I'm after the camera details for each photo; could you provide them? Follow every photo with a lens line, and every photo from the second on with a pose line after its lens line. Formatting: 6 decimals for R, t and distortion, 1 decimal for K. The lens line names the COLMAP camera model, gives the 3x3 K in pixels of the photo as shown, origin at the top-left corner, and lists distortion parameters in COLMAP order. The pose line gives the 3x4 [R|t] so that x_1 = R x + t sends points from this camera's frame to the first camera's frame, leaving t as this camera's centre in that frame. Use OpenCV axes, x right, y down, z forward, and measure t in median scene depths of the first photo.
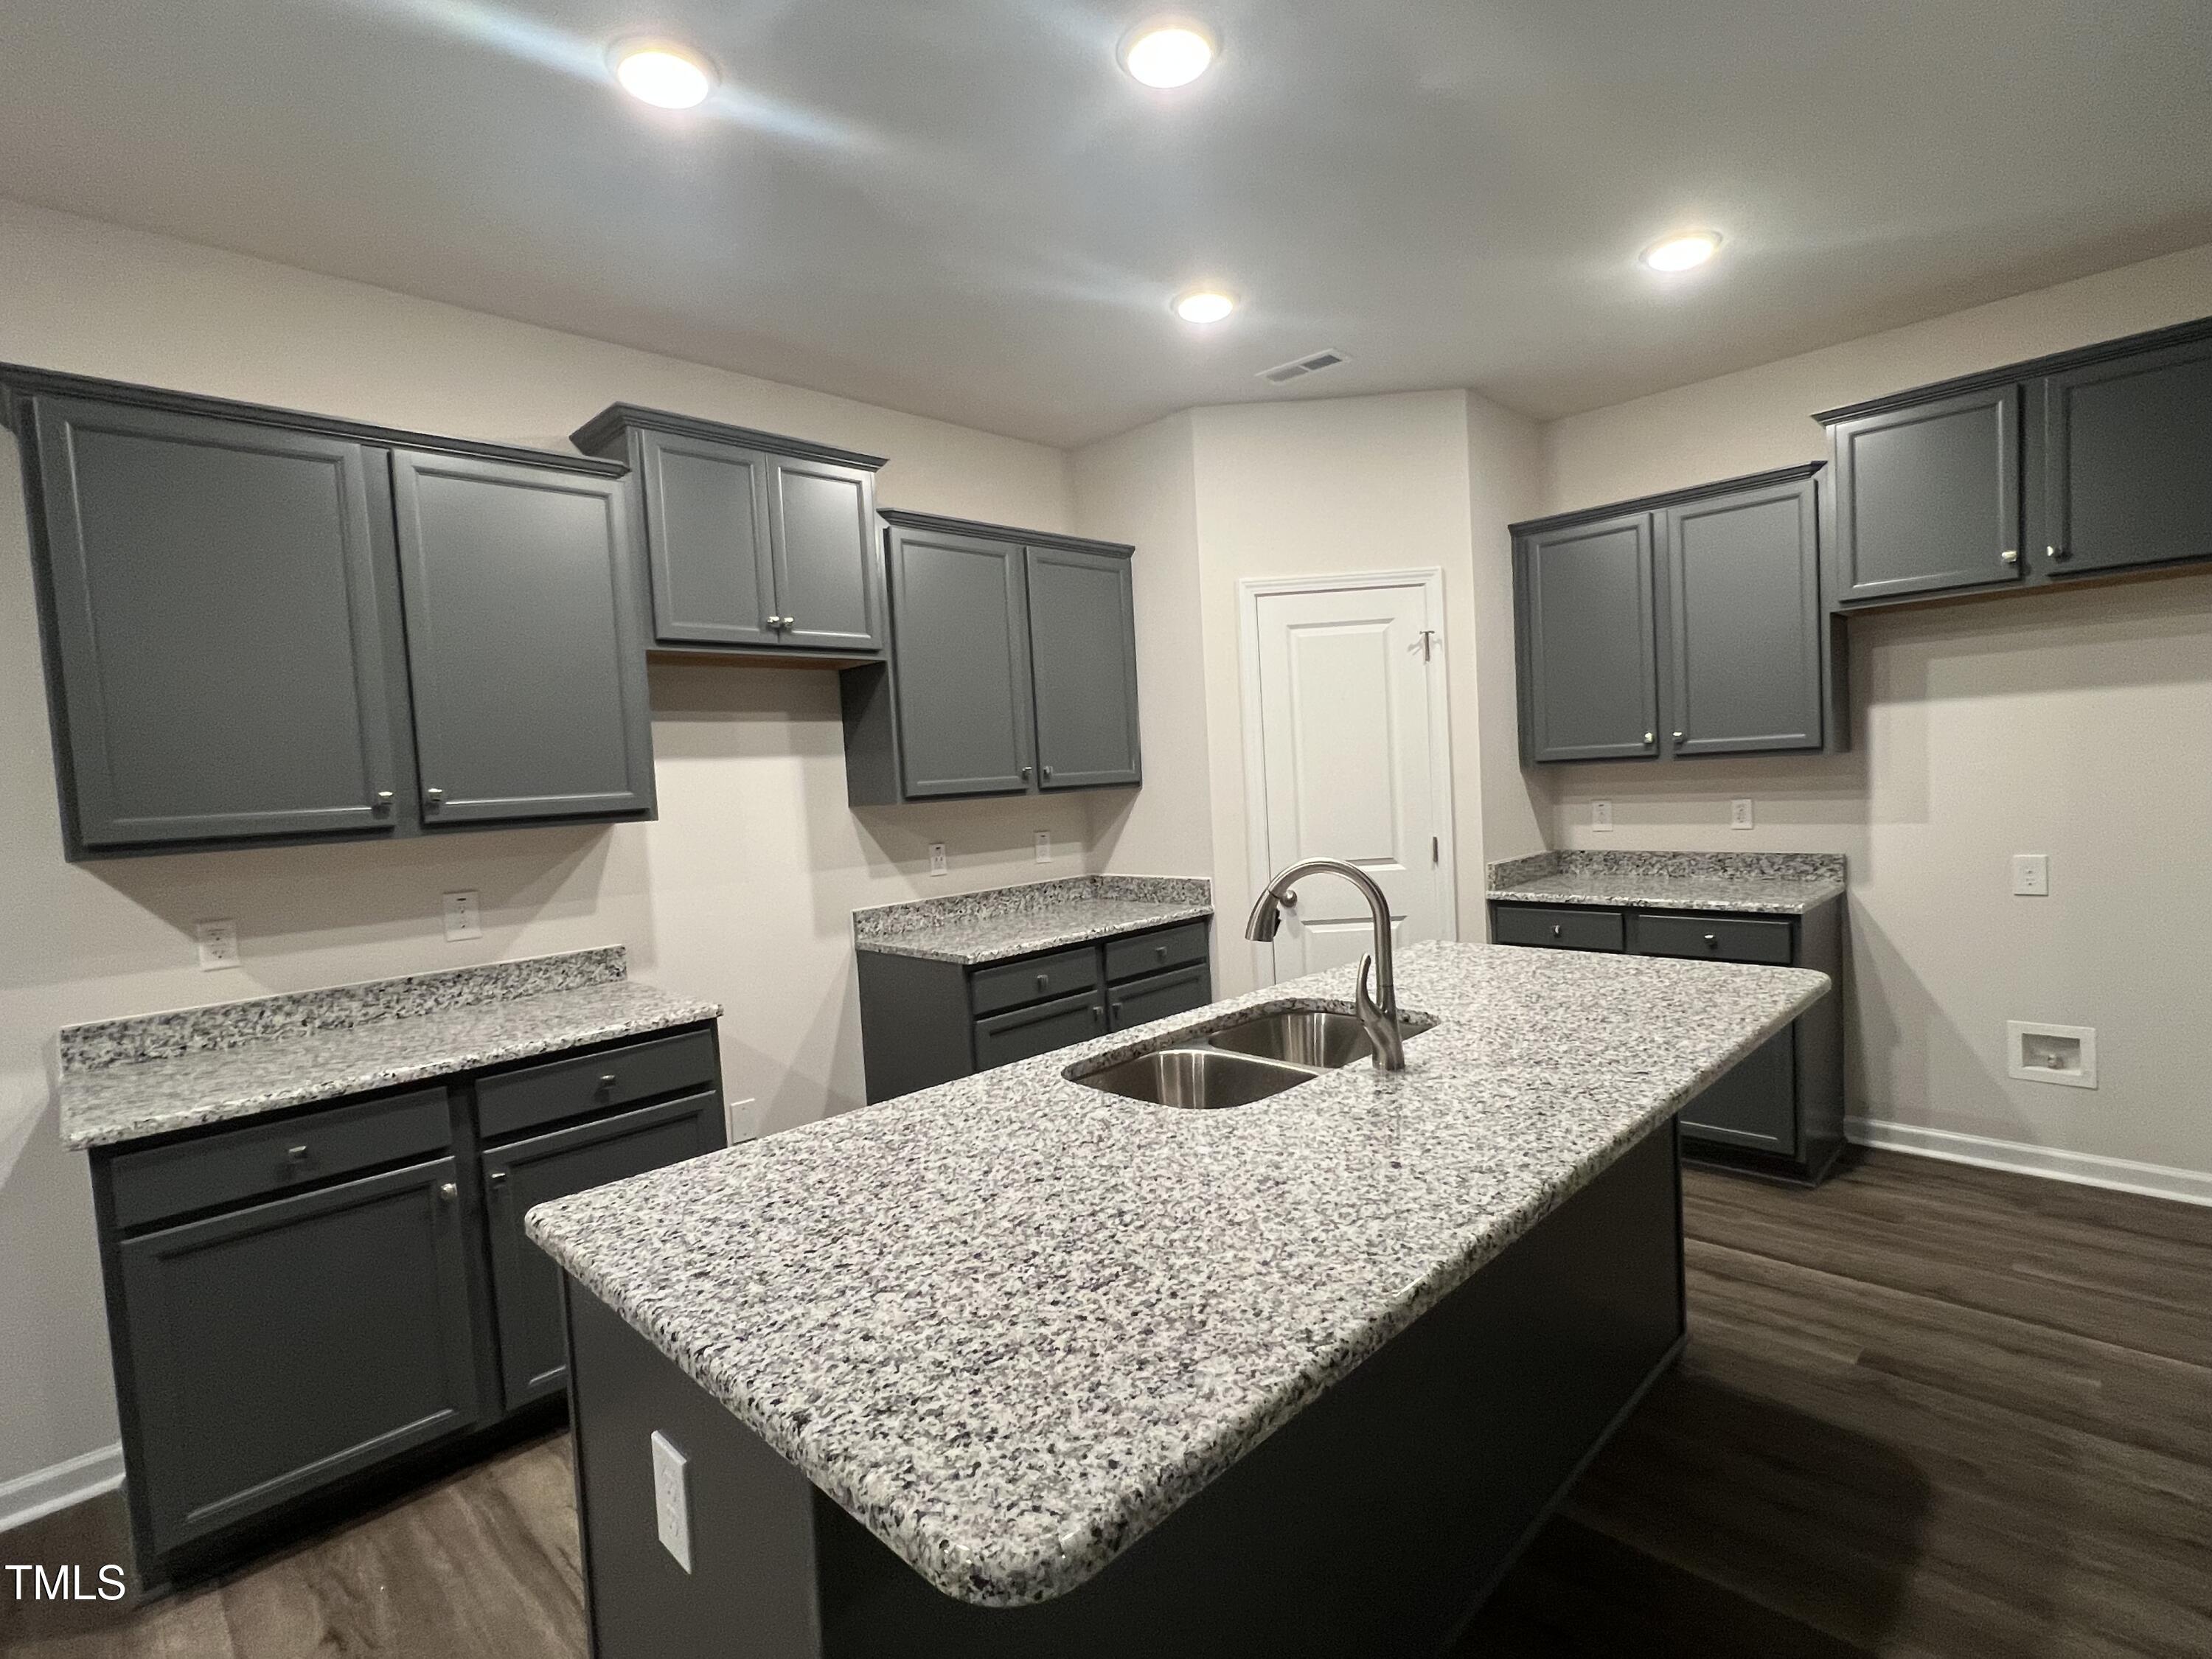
lens RADIAL K [[1056.0, 0, 1106.3], [0, 1056.0, 835.3], [0, 0, 1]] dist [-0.000130, 0.000018]
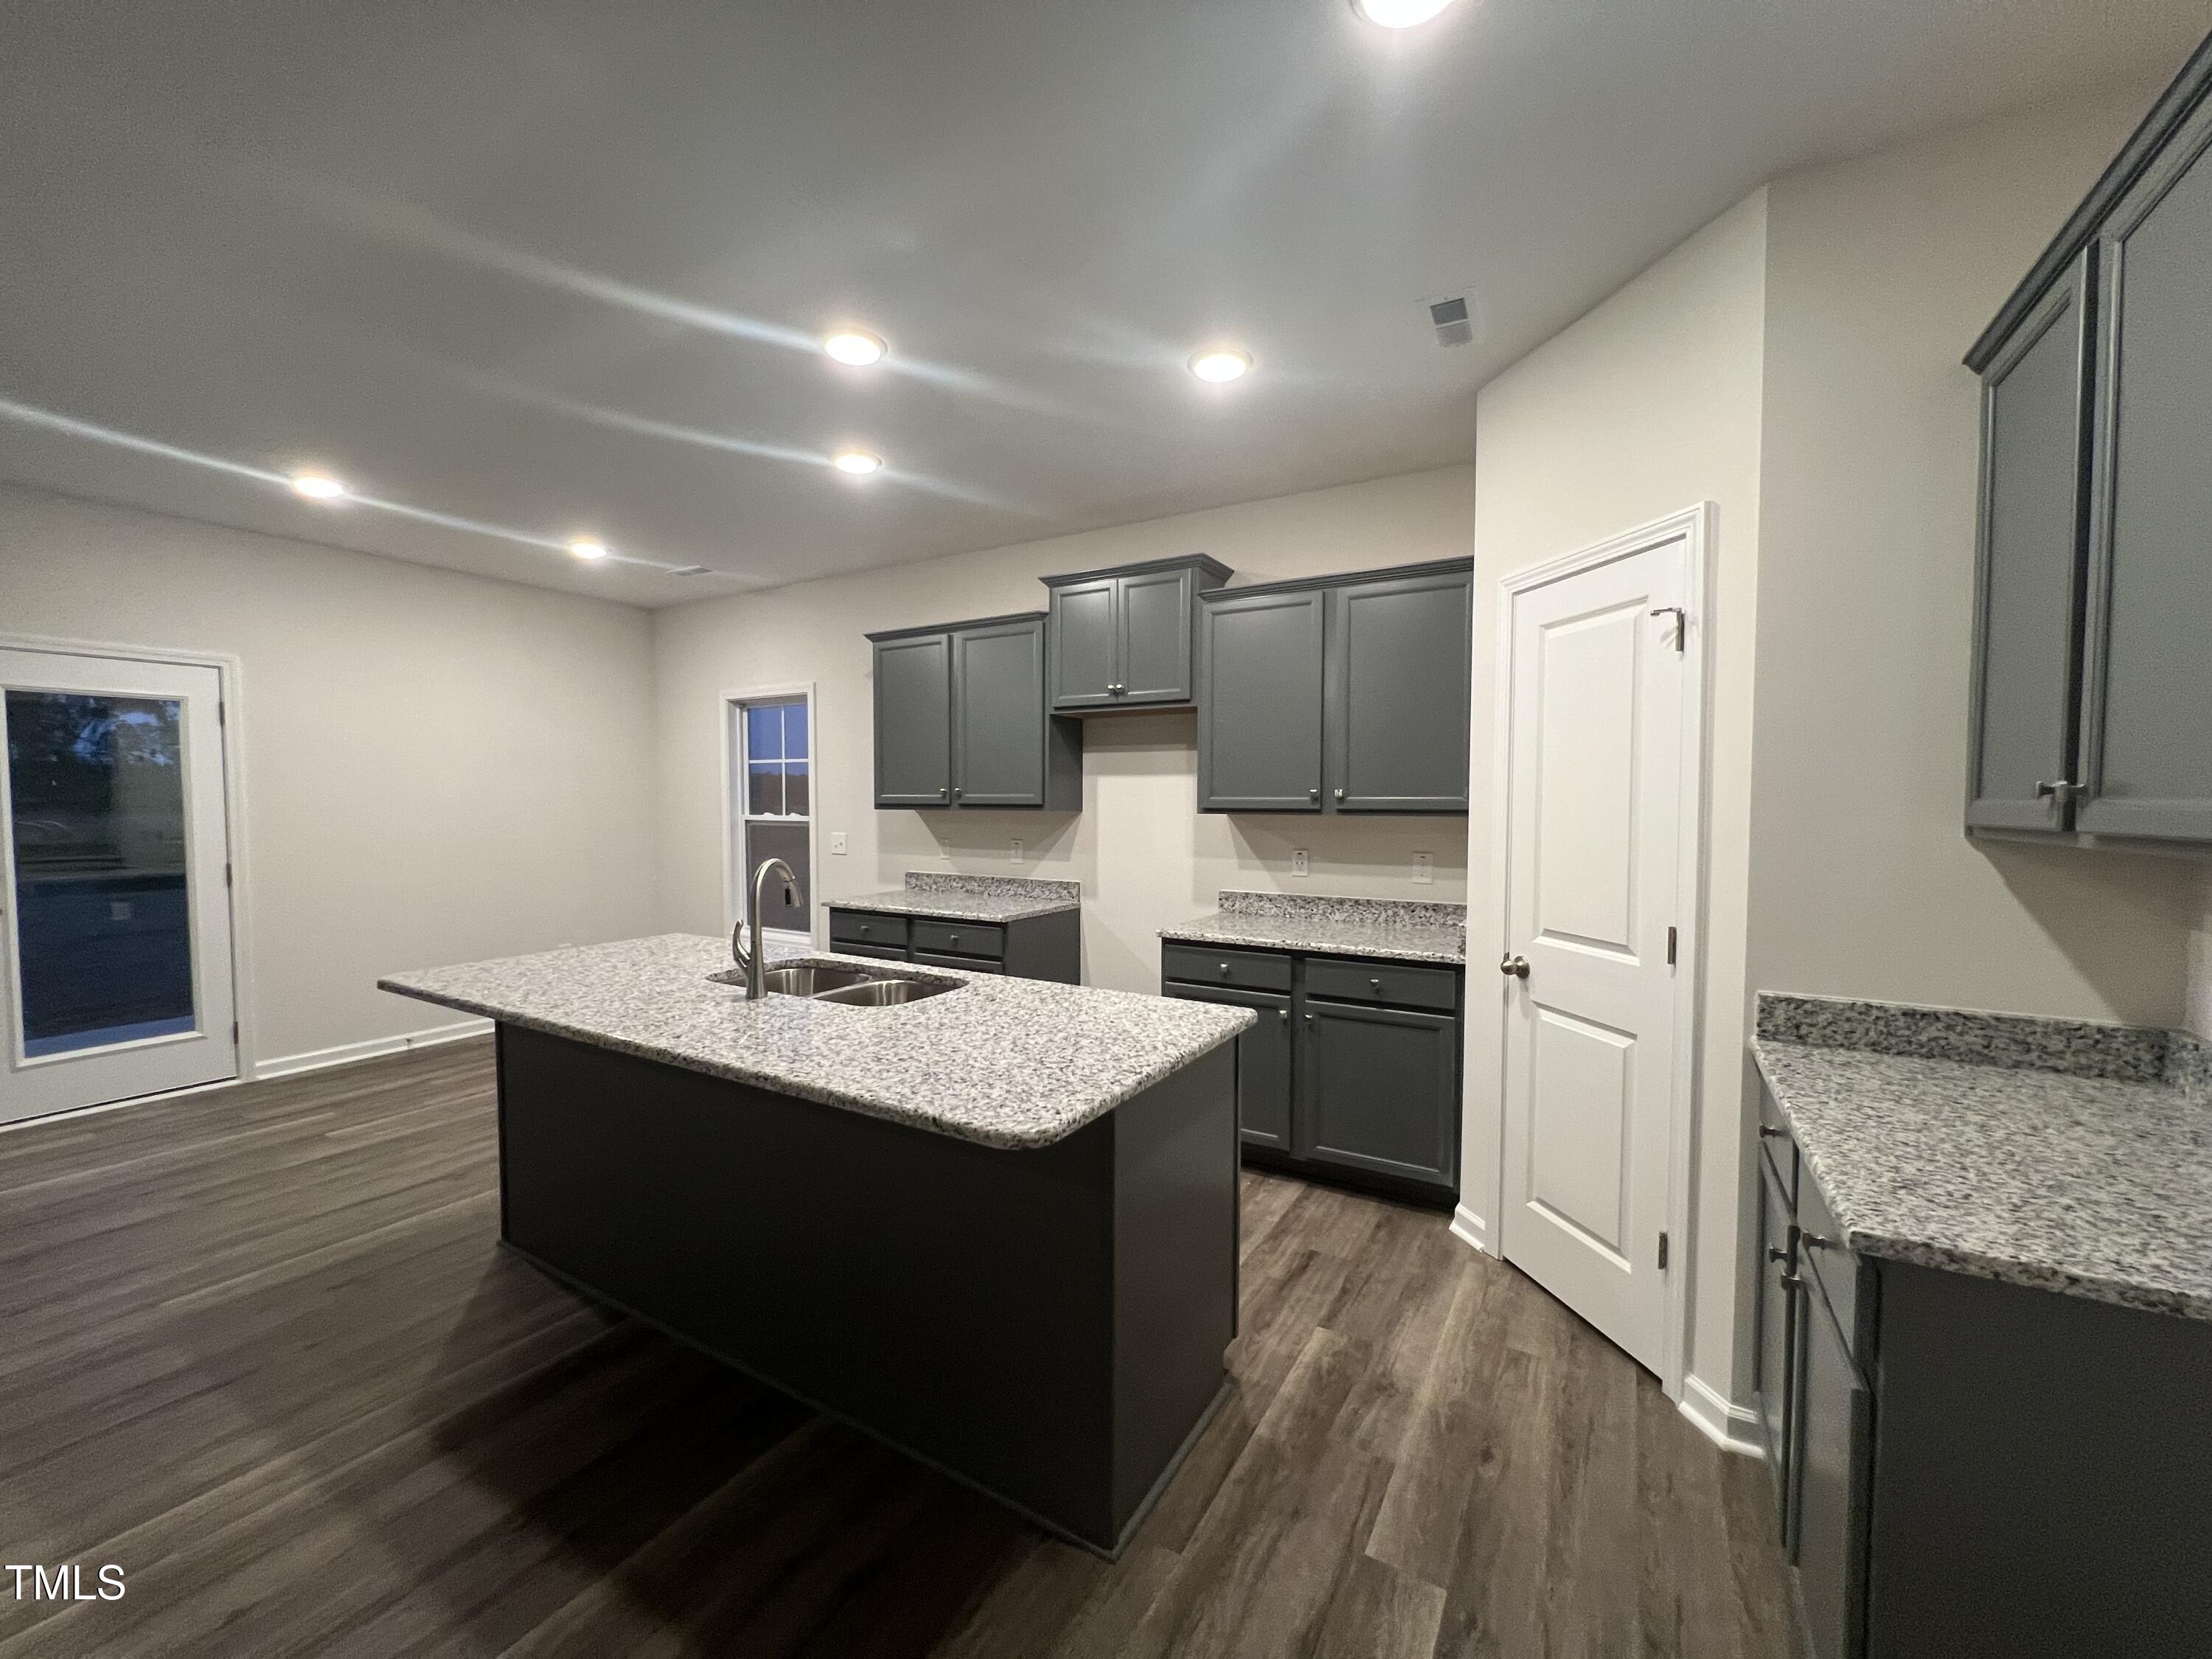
lens RADIAL K [[883.4, 0, 1106.0], [0, 883.4, 829.5], [0, 0, 1]] dist [-0.000944, 0.000533]
pose [[0.249114, 0.091594, -0.964133, 0.832771], [-0.071954, 0.994517, 0.075889, -0.083509], [0.965797, 0.050468, 0.254339, 0.591380]]
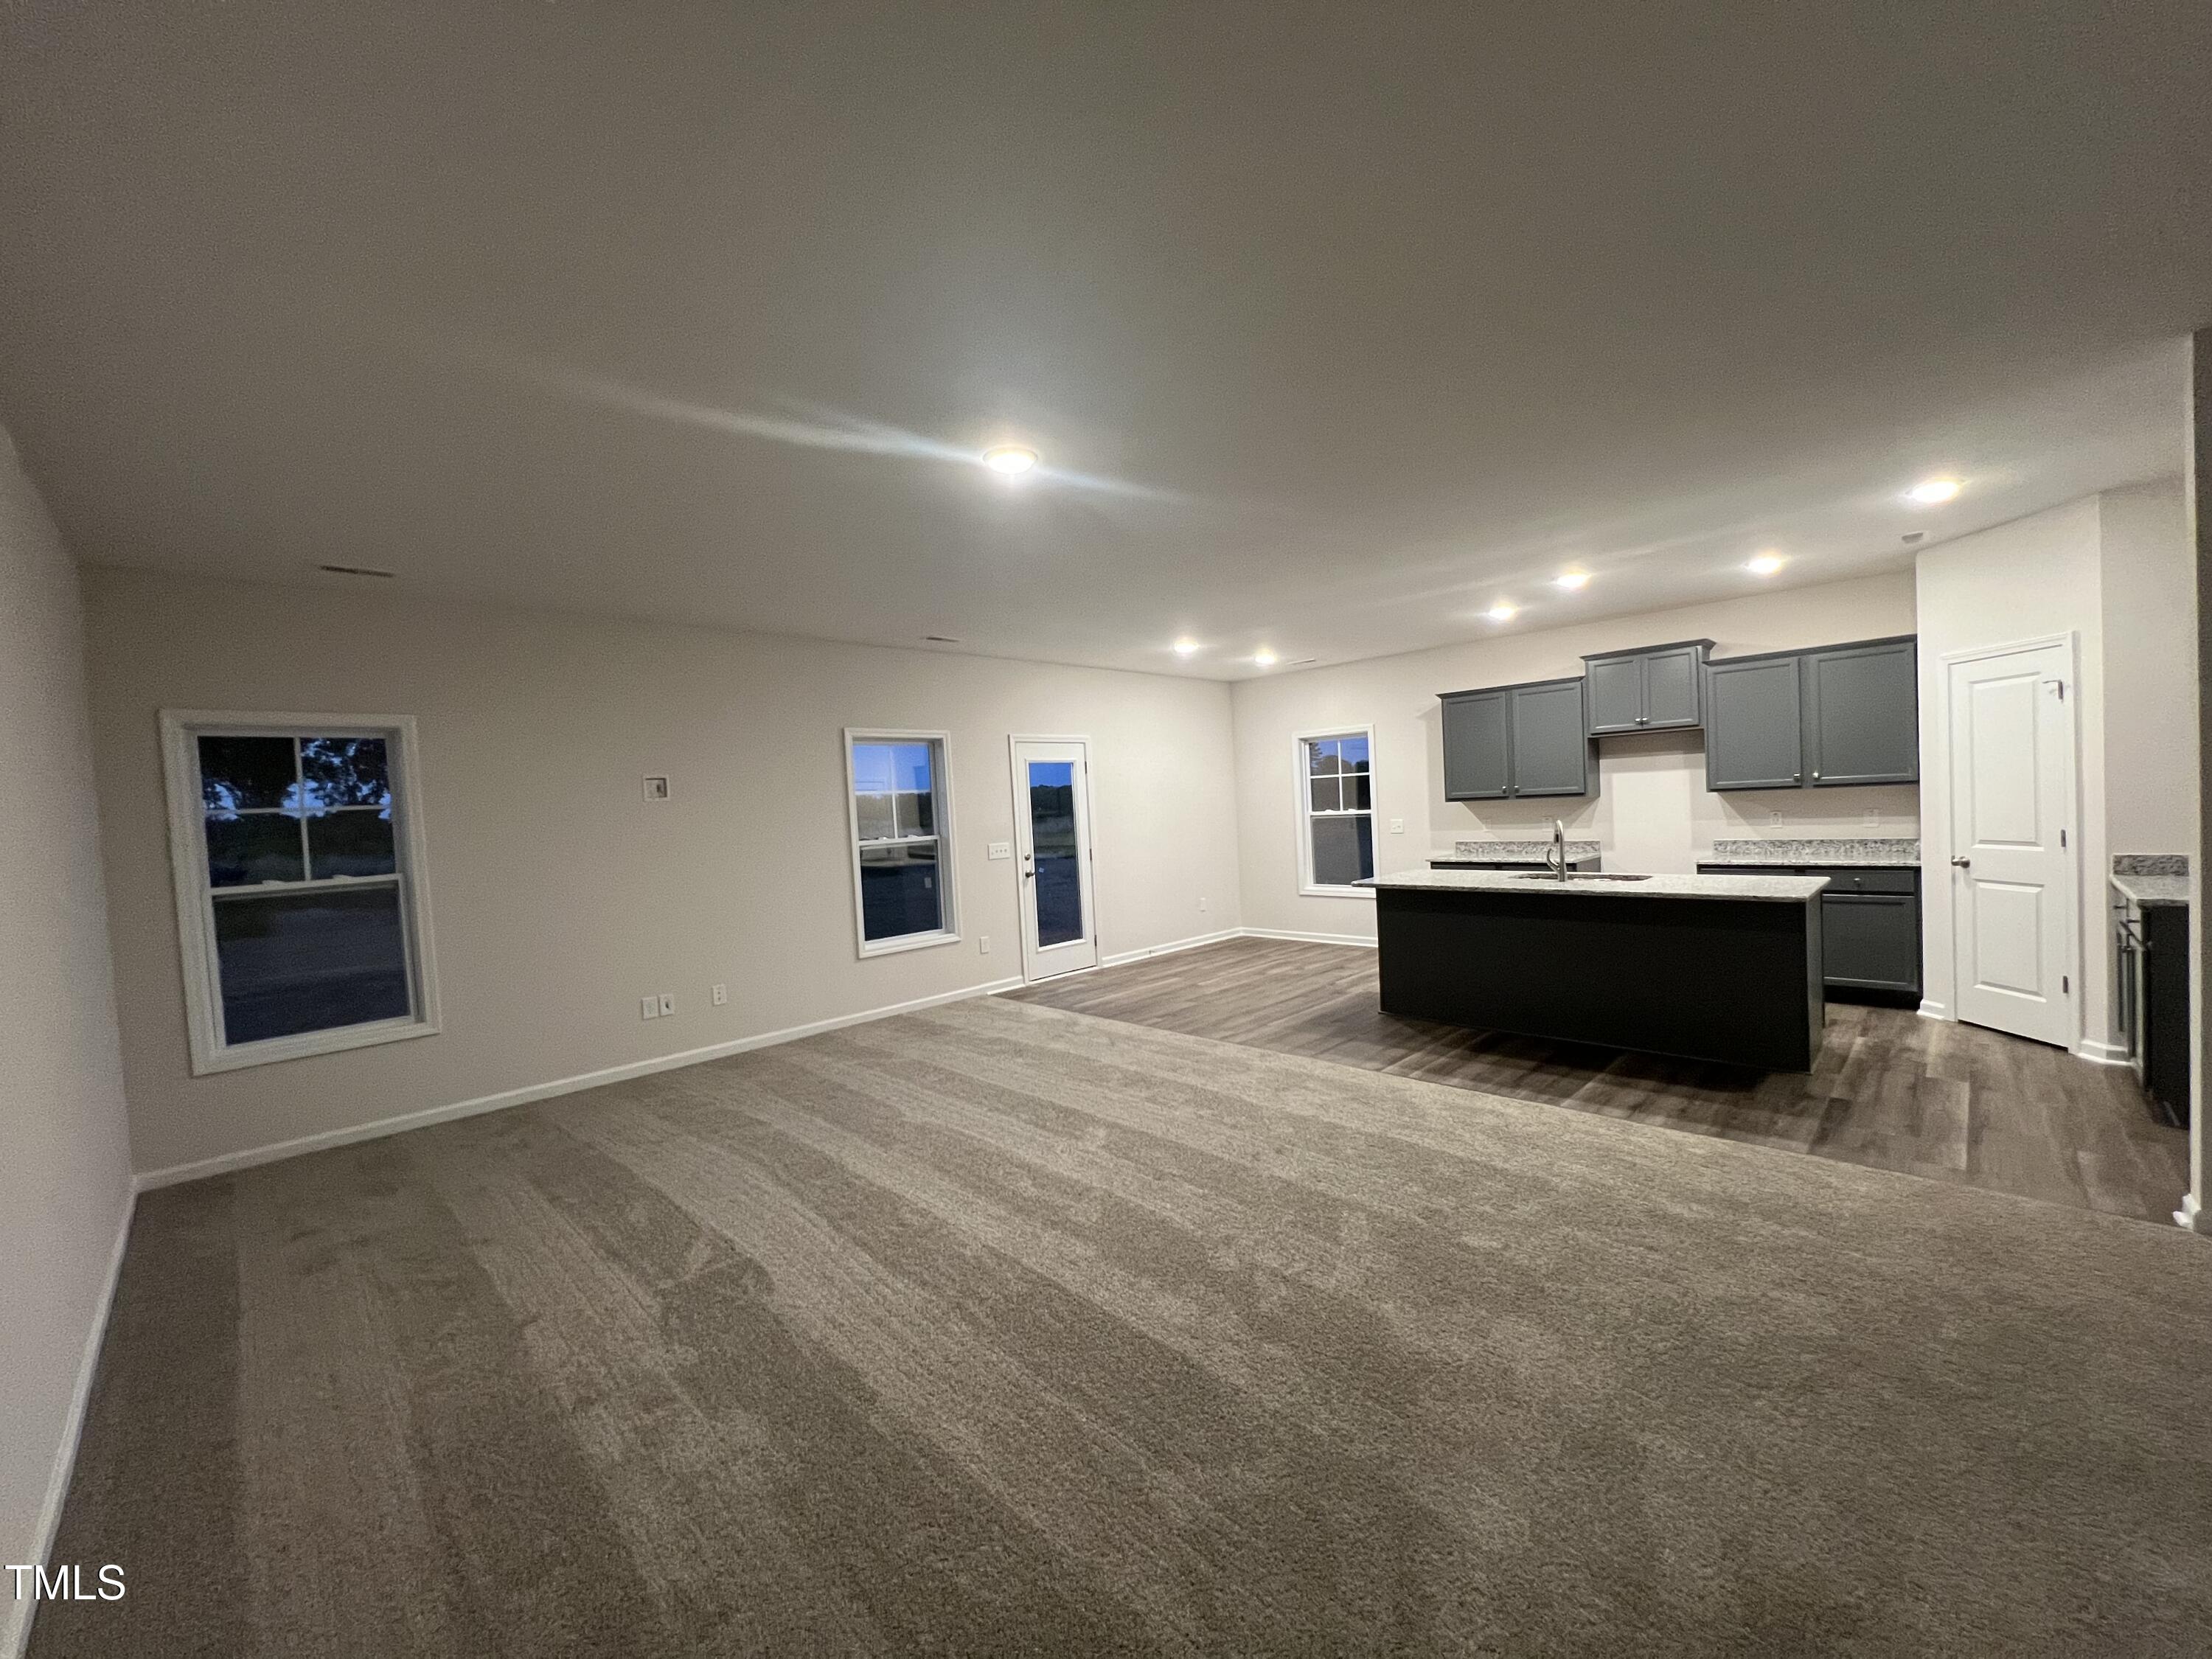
lens RADIAL K [[883.4, 0, 1106.0], [0, 883.4, 829.5], [0, 0, 1]] dist [-0.000944, 0.000533]
pose [[0.010219, 0.084038, -0.996410, 1.617049], [-0.008423, 0.996434, 0.083954, -0.095043], [0.999912, 0.007535, 0.010890, -0.281784]]
